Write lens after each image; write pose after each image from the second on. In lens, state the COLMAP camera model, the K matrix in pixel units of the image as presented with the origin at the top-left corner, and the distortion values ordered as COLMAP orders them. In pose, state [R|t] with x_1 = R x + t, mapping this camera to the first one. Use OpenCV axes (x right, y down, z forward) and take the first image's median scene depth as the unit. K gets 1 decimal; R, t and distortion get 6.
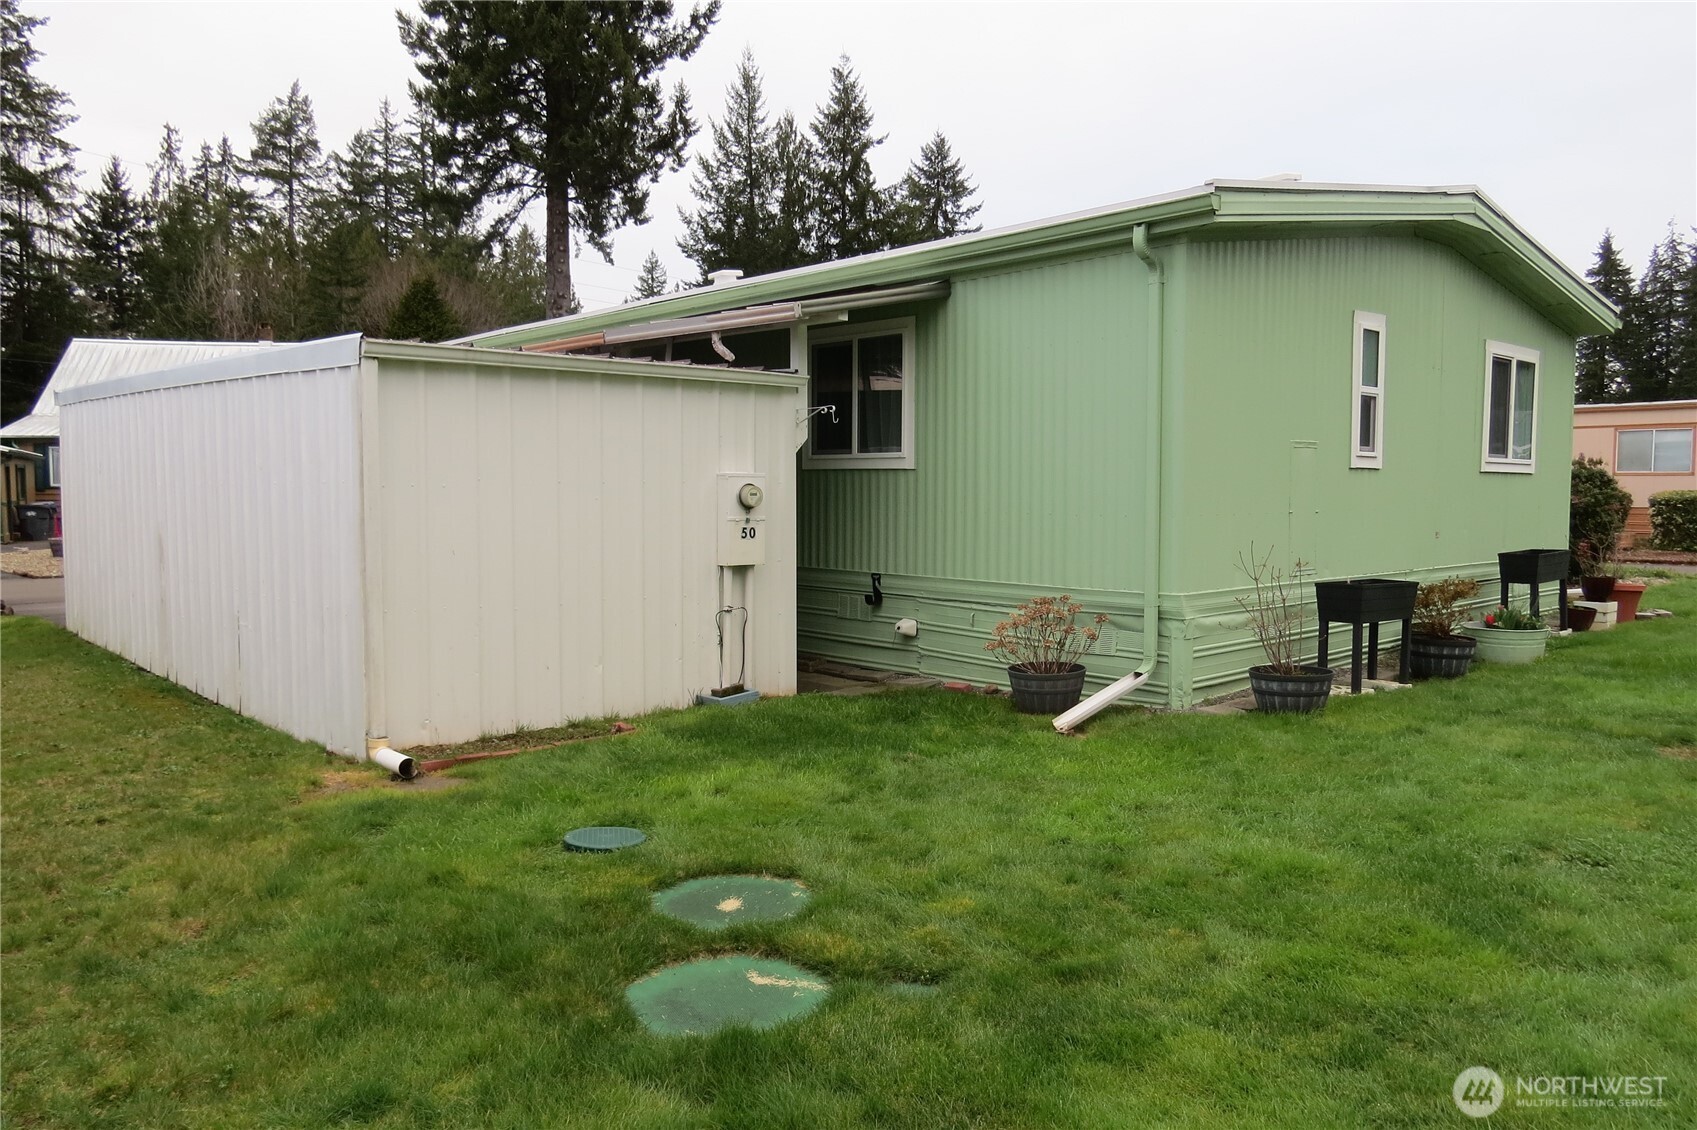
lens RADIAL K [[1211.5, 0, 848.5], [0, 1211.5, 565.0], [0, 0, 1]] dist [-0.028343, 0.013385]
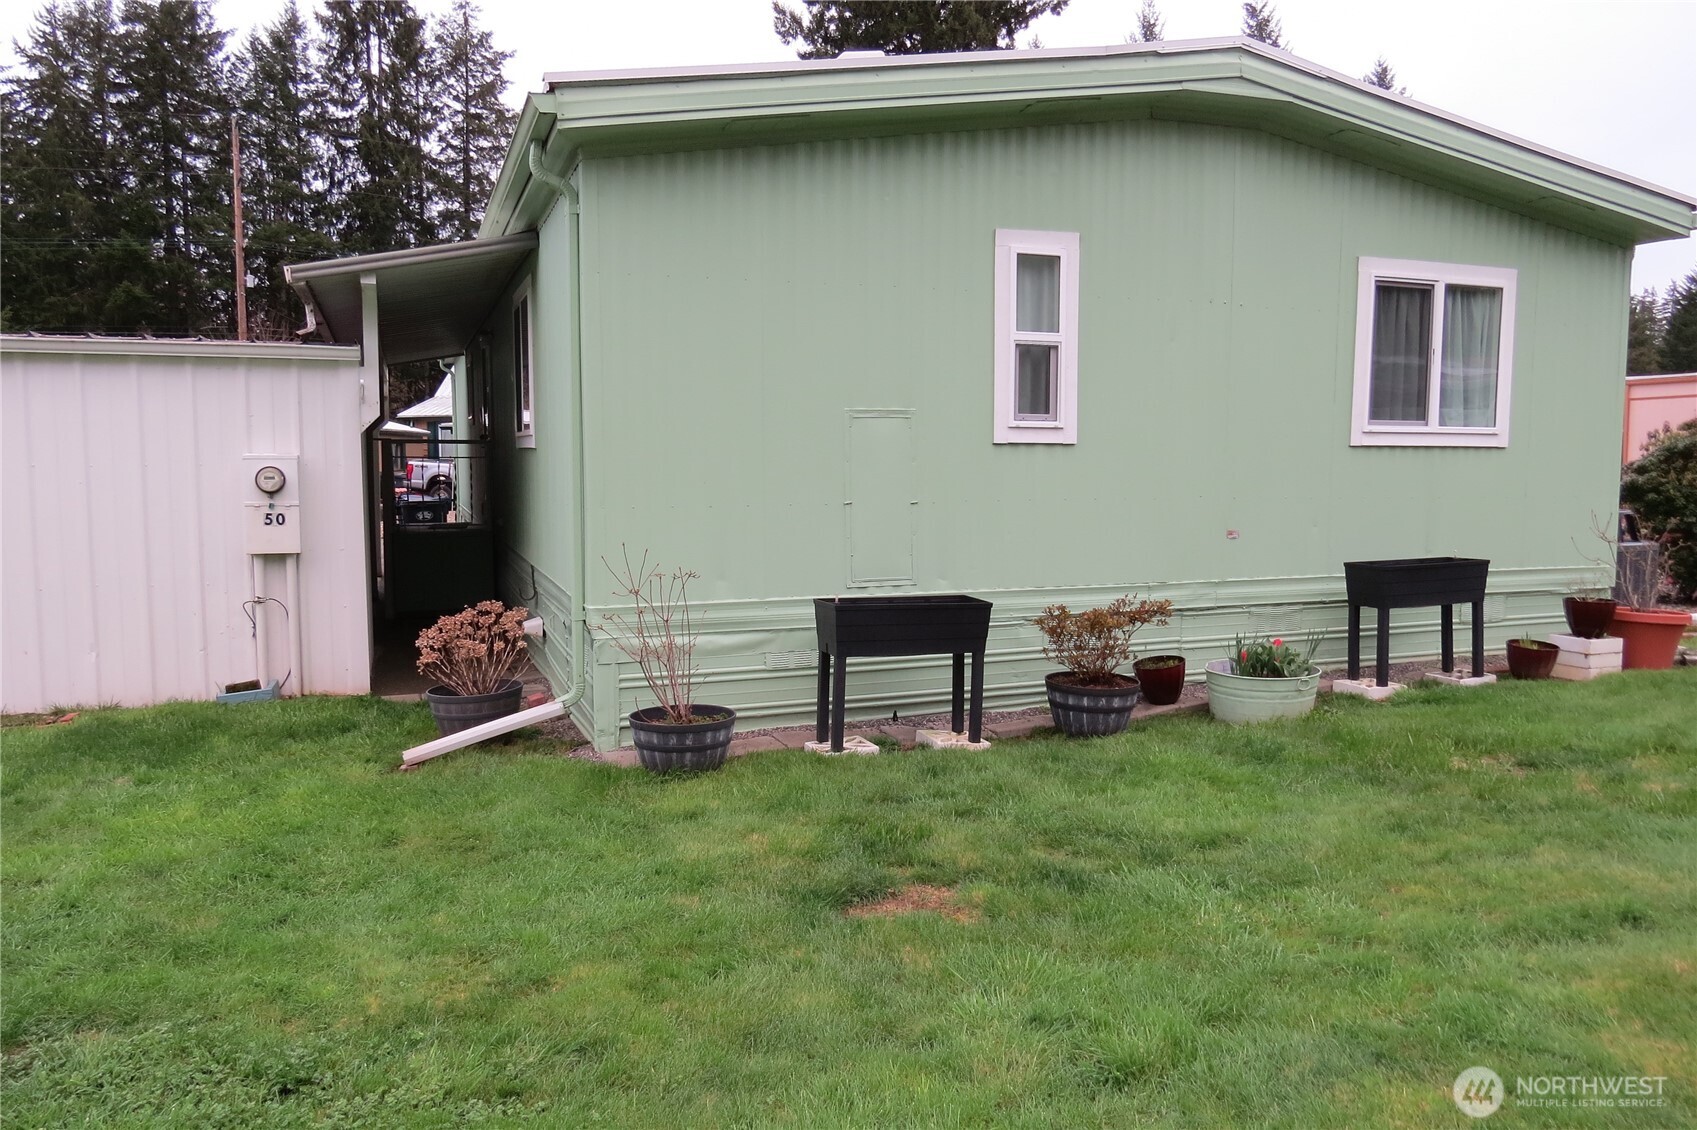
lens RADIAL K [[1215.2, 0, 848.5], [0, 1215.2, 565.0], [0, 0, 1]] dist [-0.034034, 0.003602]
pose [[0.929249, 0.031216, -0.368133, 0.594543], [-0.022275, 0.999345, 0.028513, -0.024461], [0.368782, -0.018295, 0.929336, 0.266045]]
